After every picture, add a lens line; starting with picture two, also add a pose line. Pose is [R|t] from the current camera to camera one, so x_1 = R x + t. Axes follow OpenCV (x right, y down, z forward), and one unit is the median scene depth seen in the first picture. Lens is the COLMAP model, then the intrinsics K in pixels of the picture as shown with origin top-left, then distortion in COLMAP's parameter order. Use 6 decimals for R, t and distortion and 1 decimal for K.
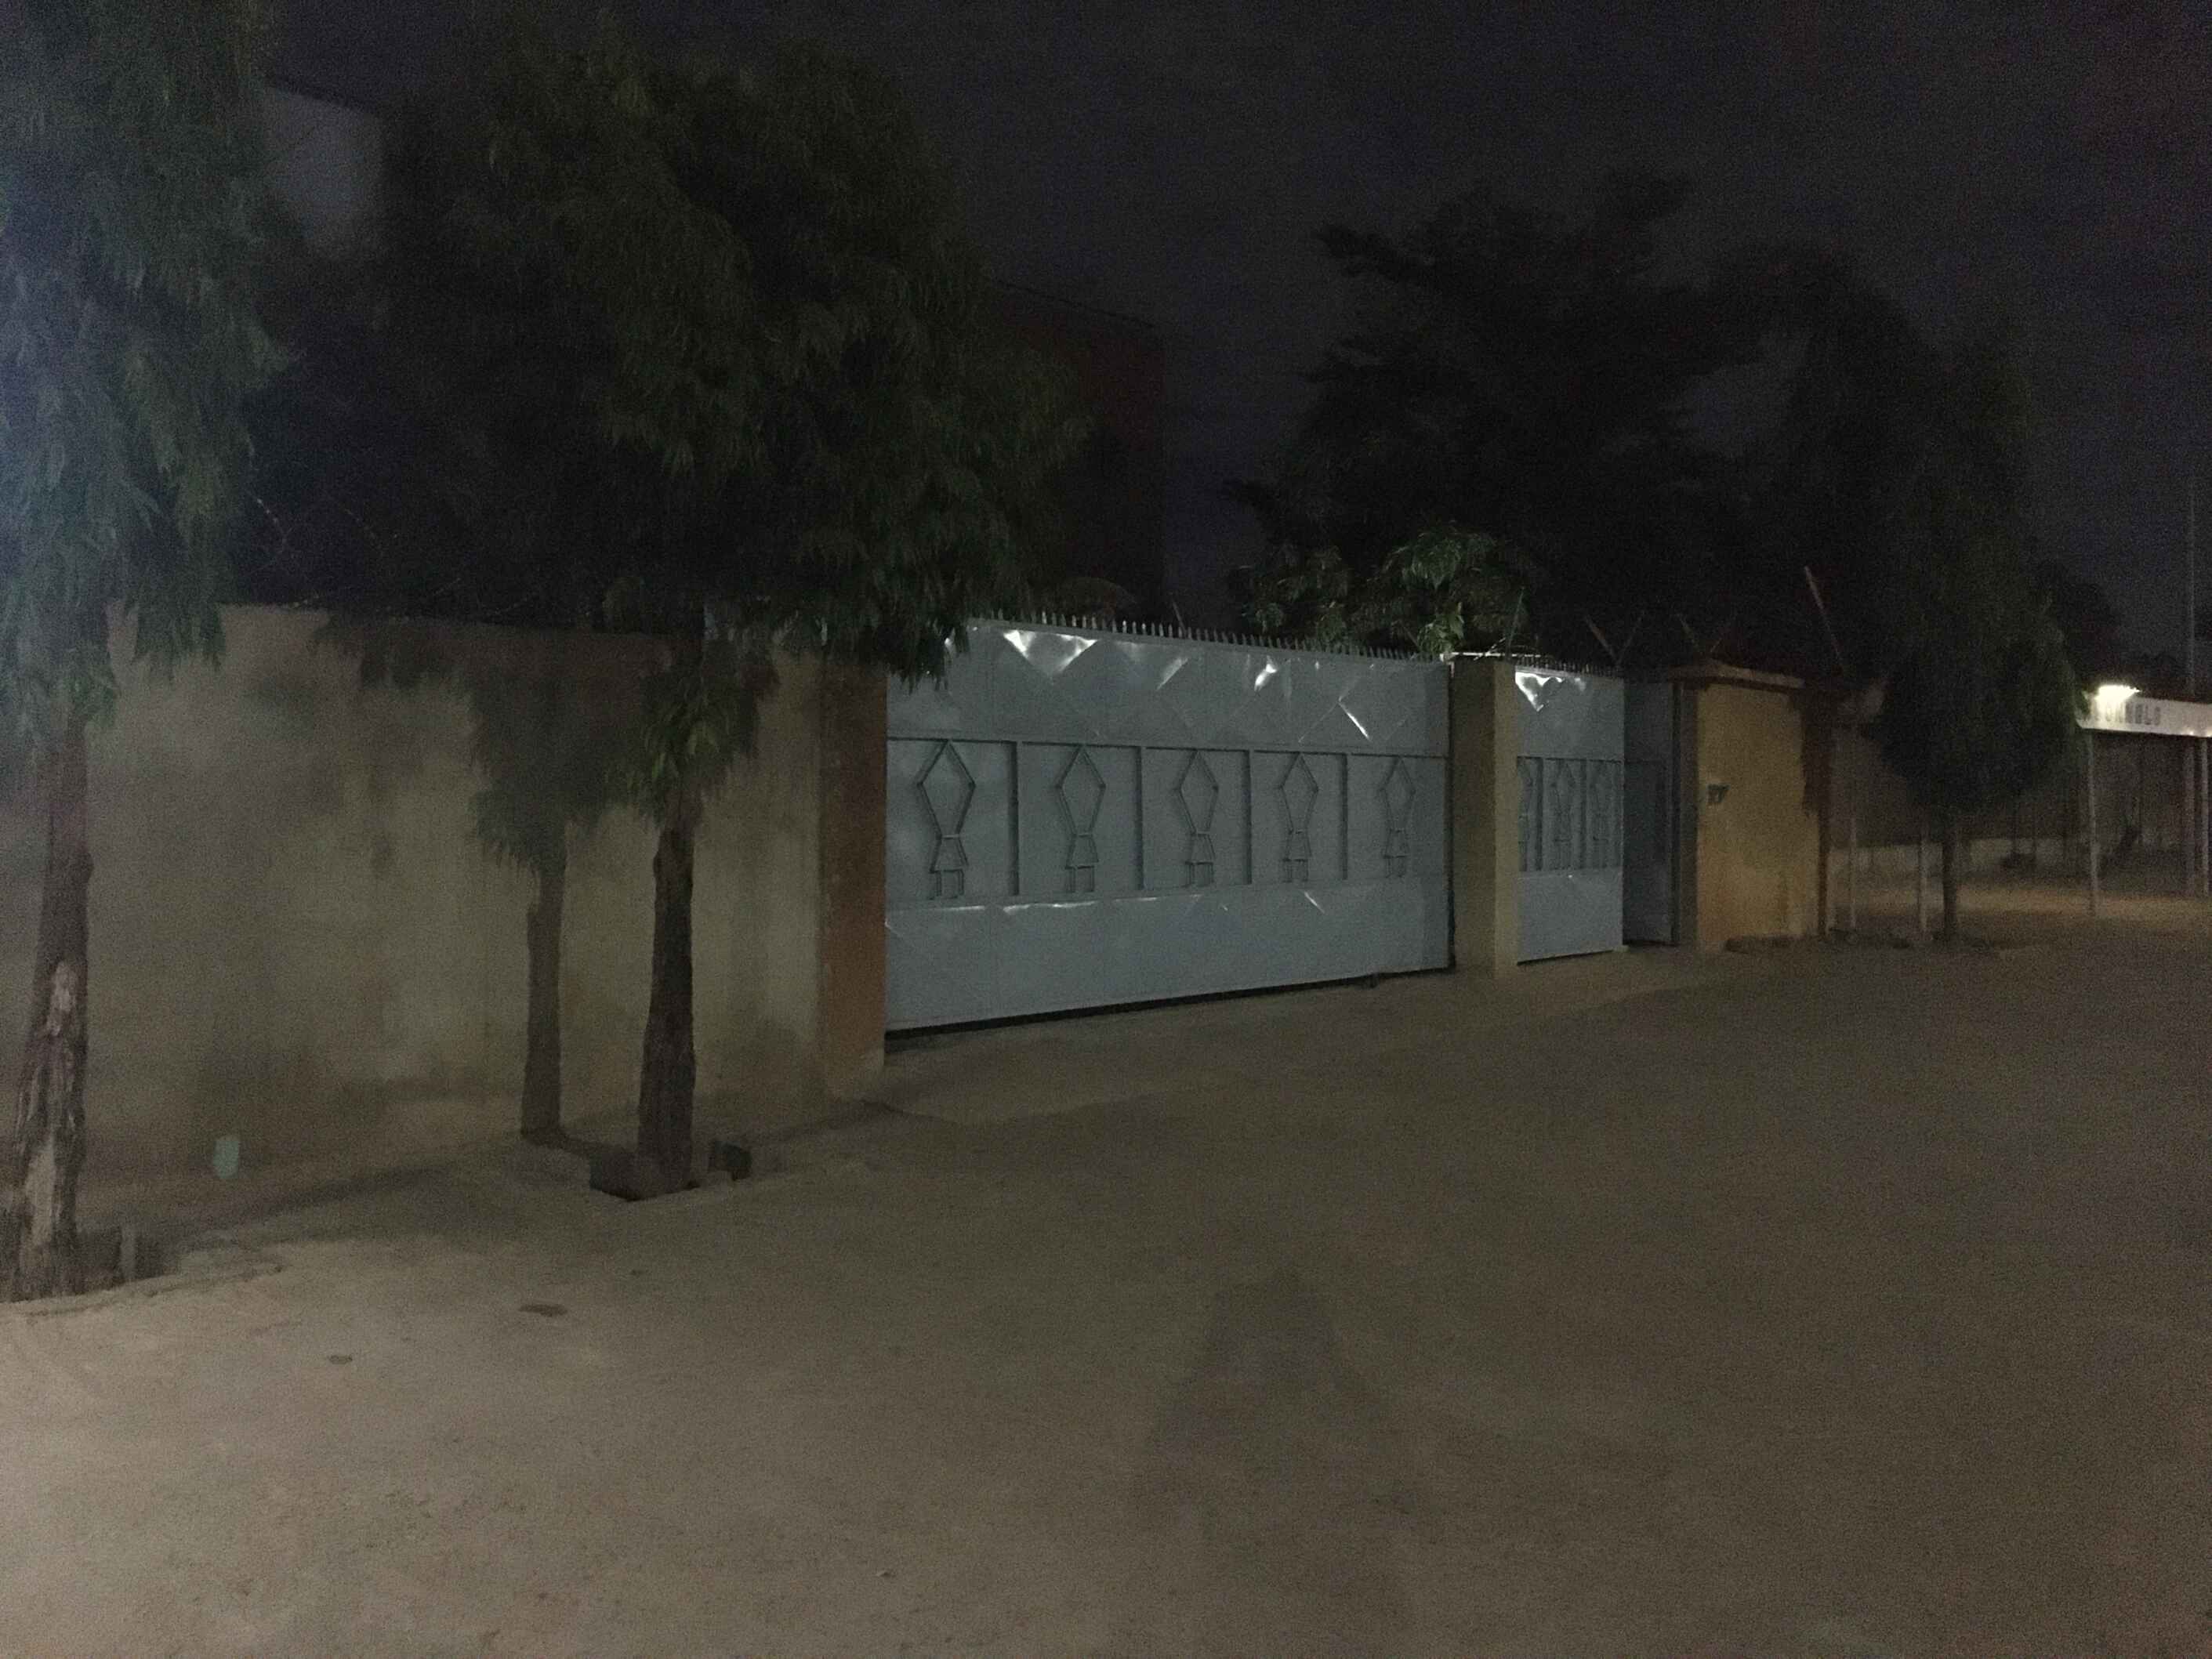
lens RADIAL K [[1877.2, 0, 1137.7], [0, 1877.2, 829.4], [0, 0, 1]] dist [0.072003, -0.070604]
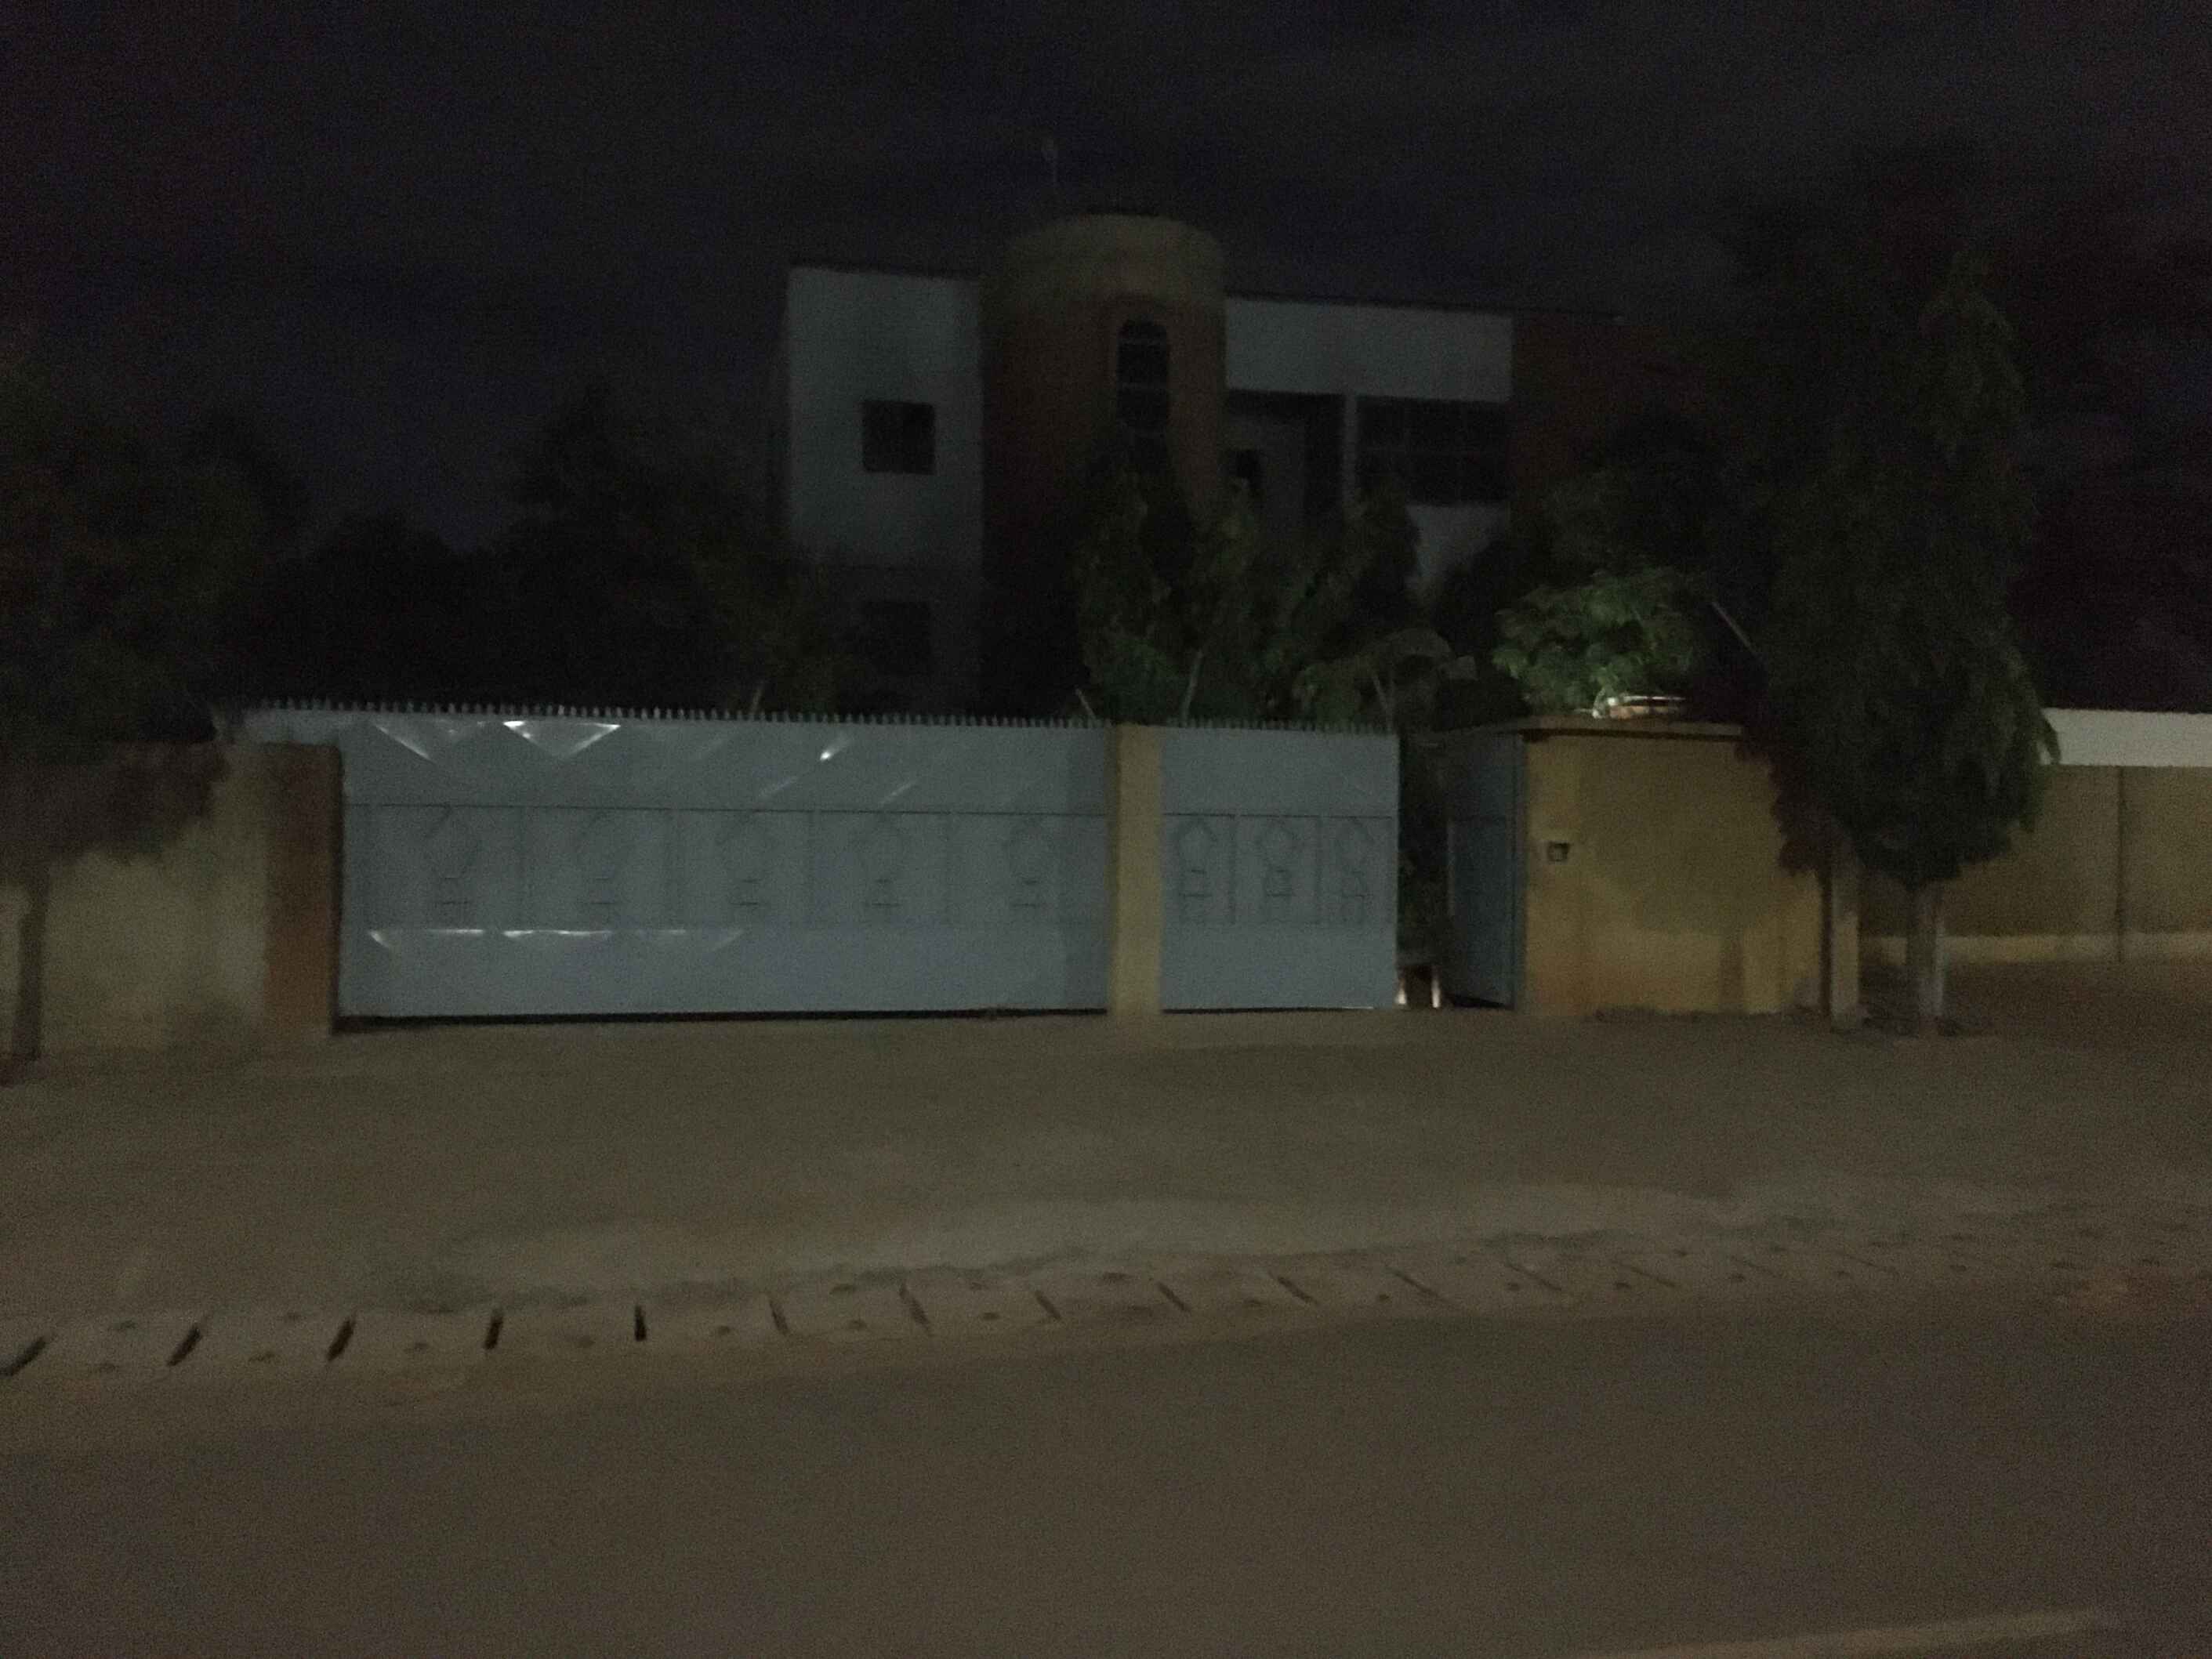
lens RADIAL K [[1877.2, 0, 1137.7], [0, 1877.2, 829.4], [0, 0, 1]] dist [0.072003, -0.070604]
pose [[0.822427, 0.006255, -0.568836, 0.947481], [-0.017519, 0.999744, -0.014337, -0.017338], [0.568600, 0.021757, 0.822326, 0.144787]]
